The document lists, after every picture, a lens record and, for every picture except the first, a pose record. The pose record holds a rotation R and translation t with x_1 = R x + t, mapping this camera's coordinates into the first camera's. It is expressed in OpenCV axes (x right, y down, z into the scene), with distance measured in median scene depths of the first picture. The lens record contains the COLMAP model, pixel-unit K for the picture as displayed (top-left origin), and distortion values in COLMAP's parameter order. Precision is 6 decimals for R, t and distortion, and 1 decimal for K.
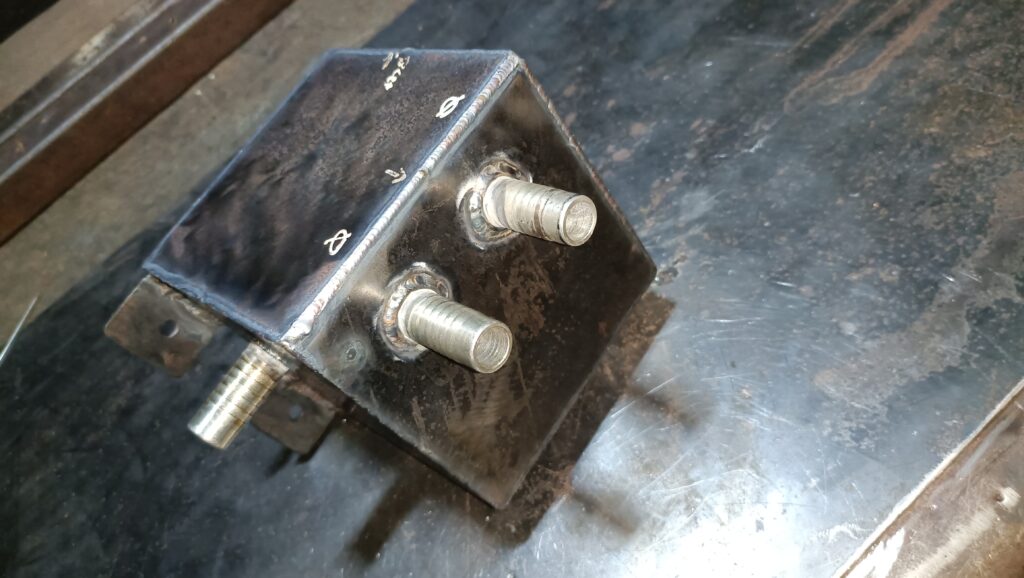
lens RADIAL K [[770.1, 0, 509.4], [0, 770.1, 291.9], [0, 0, 1]] dist [0.002886, -0.006172]
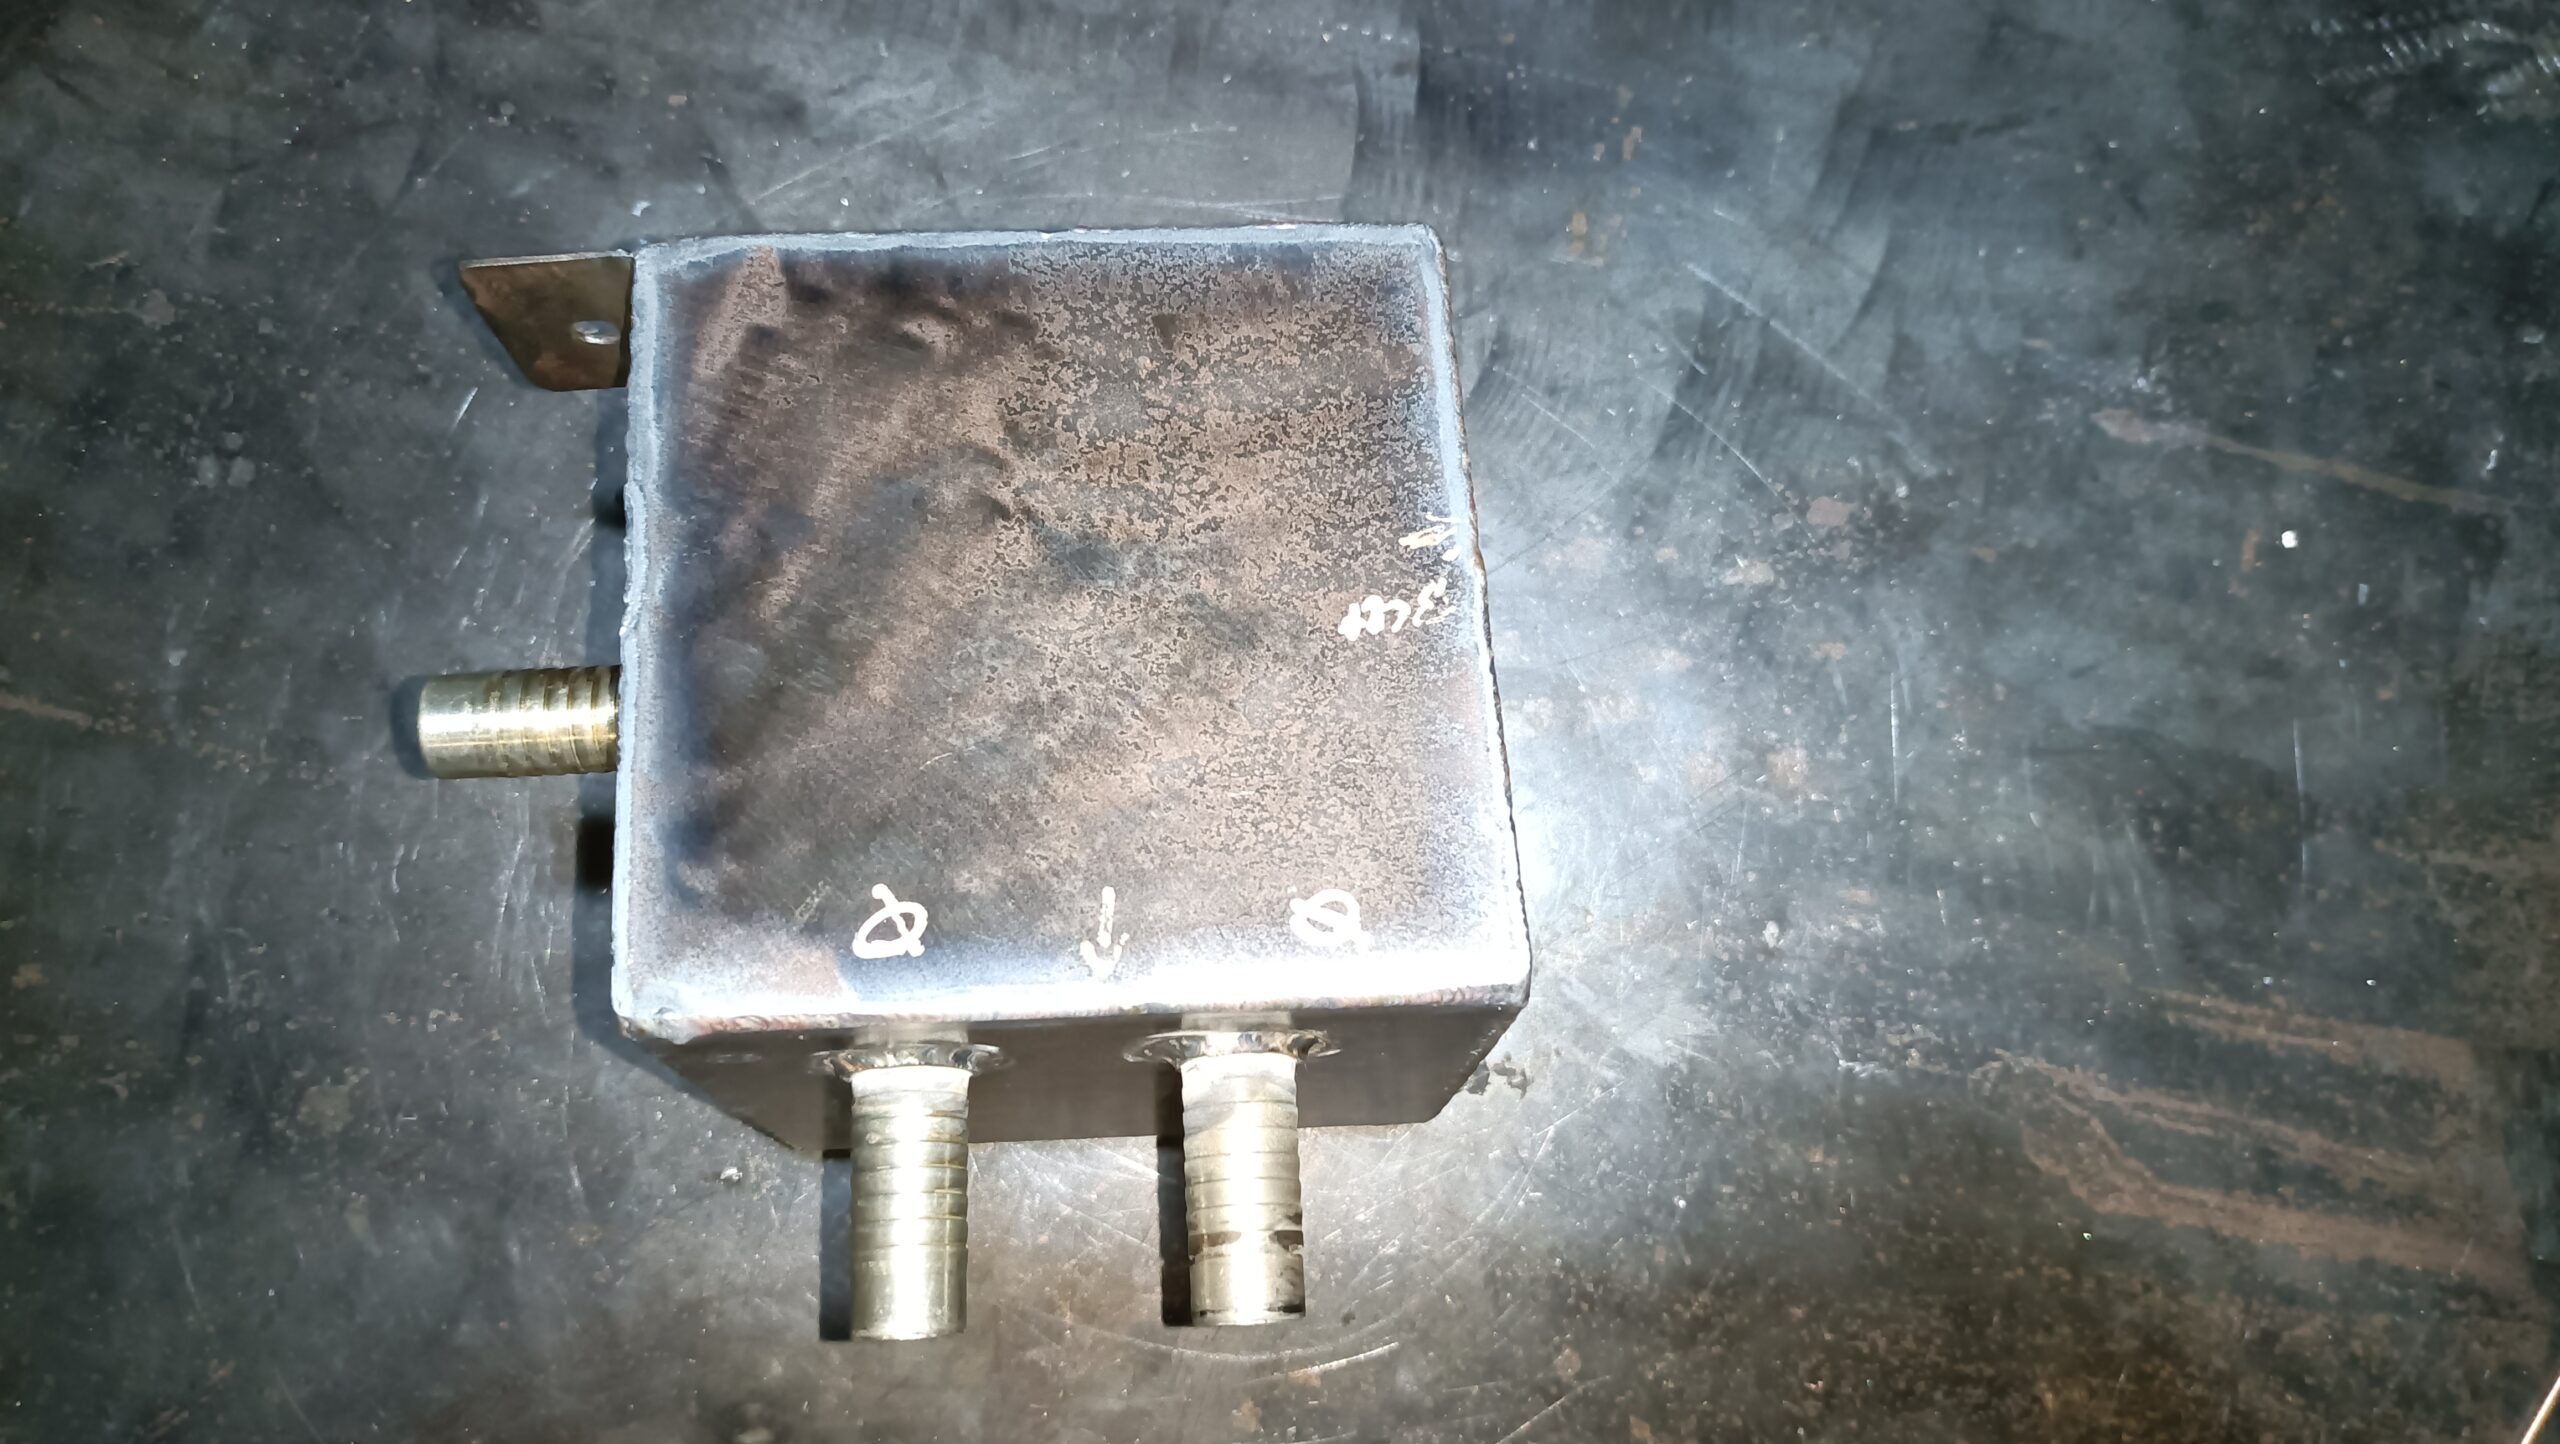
lens RADIAL K [[1902.2, 0, 1265.5], [0, 1902.2, 724.2], [0, 0, 1]] dist [0.007315, -0.004569]
pose [[0.578341, 0.768924, 0.272539, -0.341088], [-0.792524, 0.450339, 0.411219, -0.509740], [0.193462, -0.453818, 0.869840, 0.125742]]
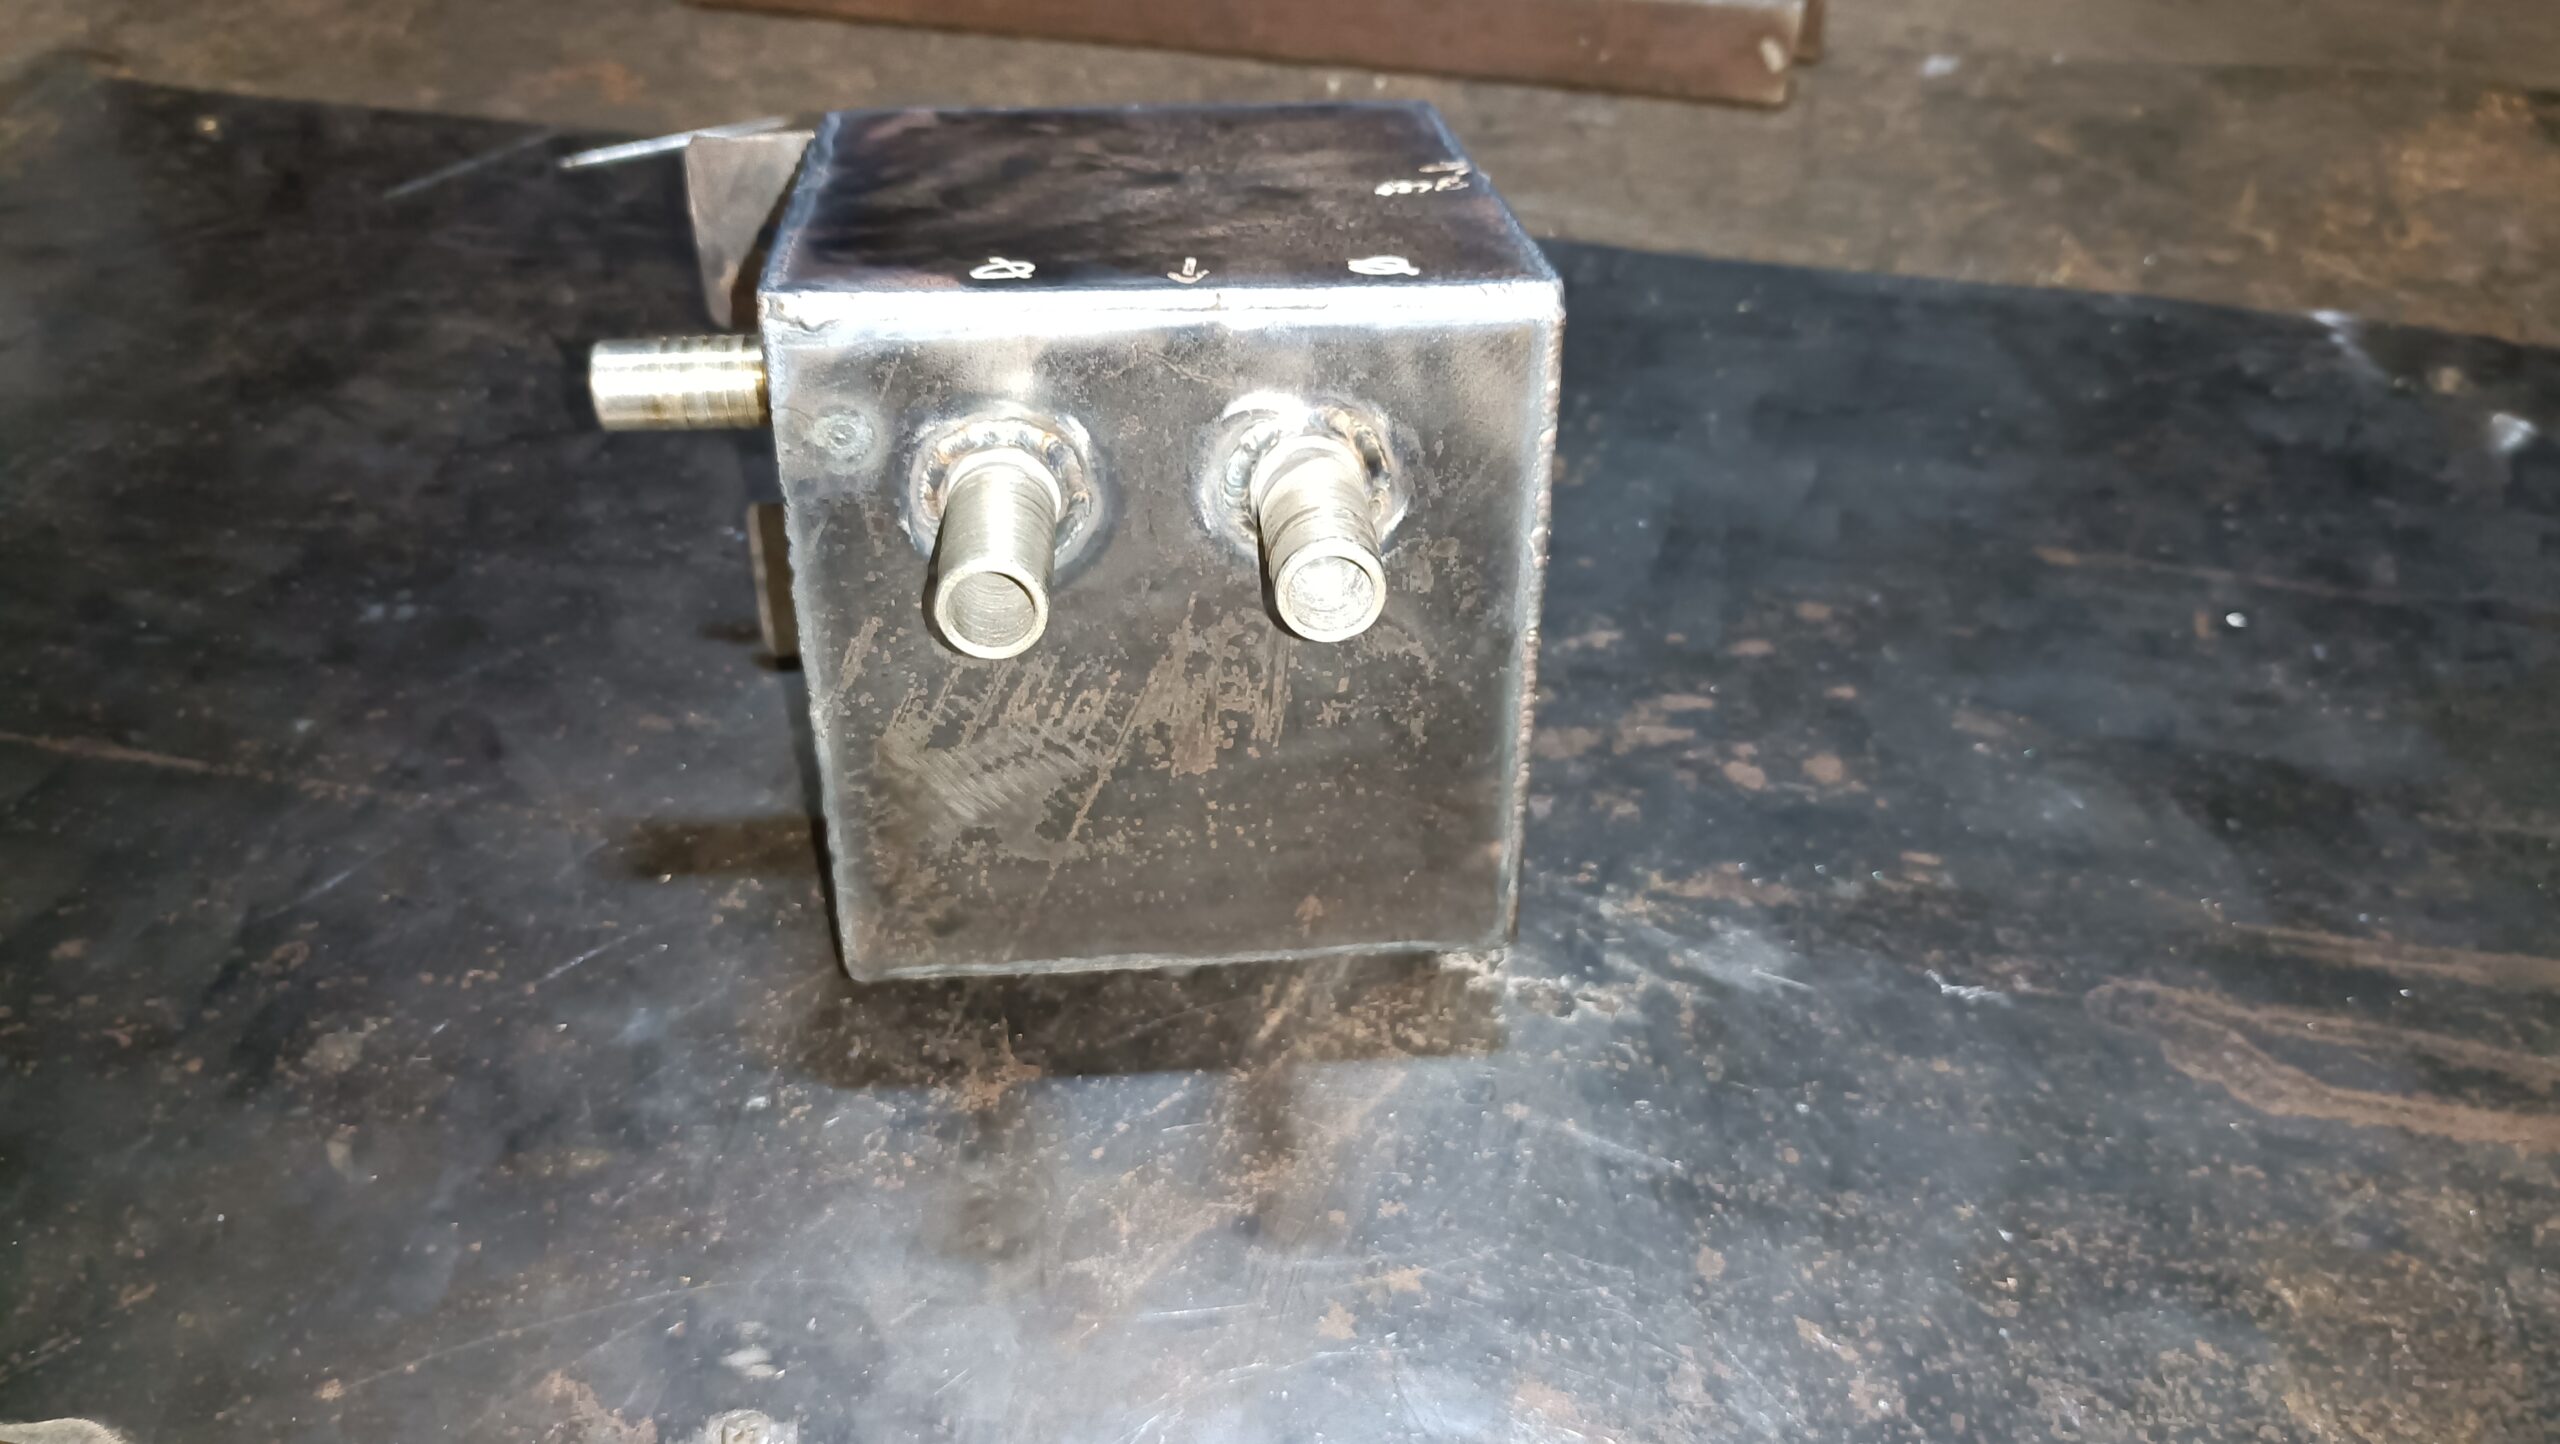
lens RADIAL K [[1925.4, 0, 1273.4], [0, 1925.4, 729.4], [0, 0, 1]] dist [0.002886, -0.006172]
pose [[0.608477, 0.745186, -0.272862, 0.312479], [-0.769214, 0.638375, 0.028068, -0.032034], [0.195104, 0.192810, 0.961644, -0.068232]]
